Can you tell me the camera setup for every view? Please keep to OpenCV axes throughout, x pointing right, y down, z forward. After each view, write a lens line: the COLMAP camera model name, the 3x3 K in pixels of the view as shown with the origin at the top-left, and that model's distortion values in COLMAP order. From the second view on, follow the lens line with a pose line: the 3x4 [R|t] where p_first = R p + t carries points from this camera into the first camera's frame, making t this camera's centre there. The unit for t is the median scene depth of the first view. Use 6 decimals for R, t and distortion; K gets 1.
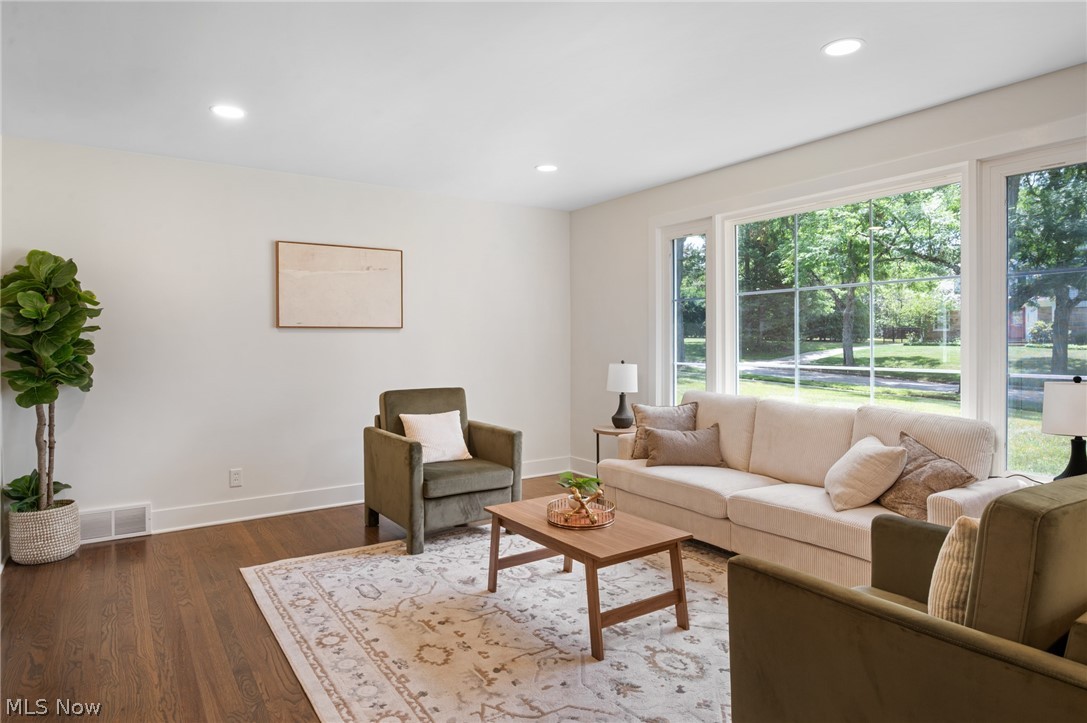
lens RADIAL K [[632.9, 0, 542.6], [0, 632.9, 347.2], [0, 0, 1]] dist [-0.005319, -0.000818]
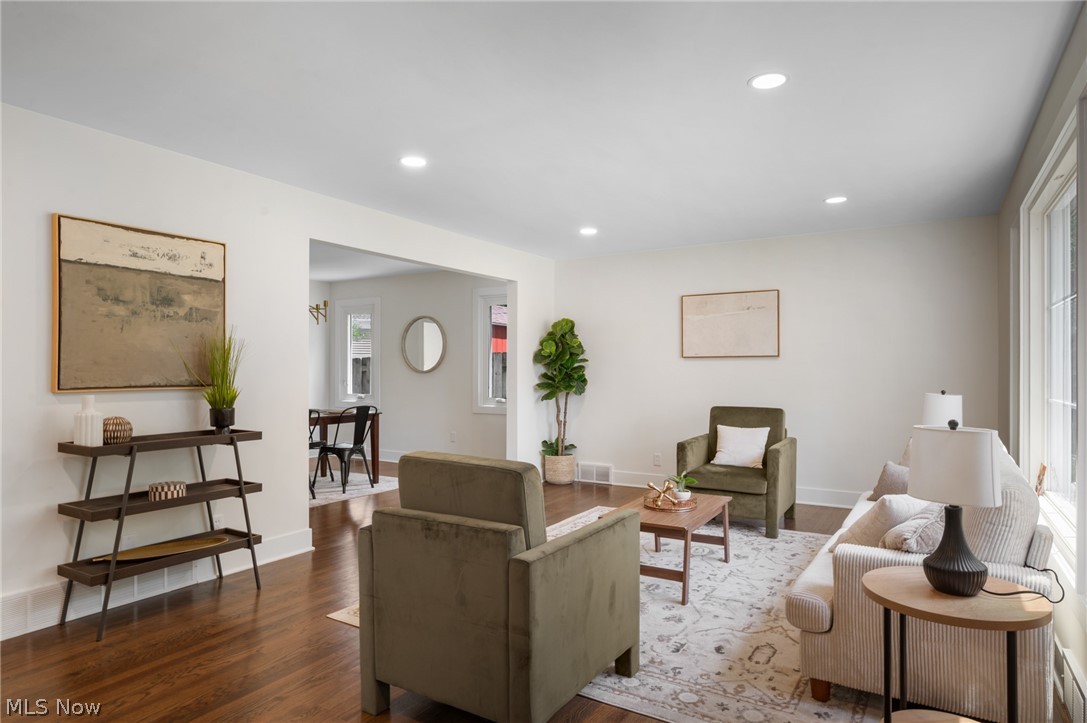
lens RADIAL K [[632.9, 0, 542.6], [0, 632.9, 347.2], [0, 0, 1]] dist [-0.005319, -0.000818]
pose [[0.412796, -0.024898, -0.910483, 0.870529], [-0.005083, 0.999548, -0.029638, -0.012598], [0.910809, 0.016863, 0.412483, 0.160188]]
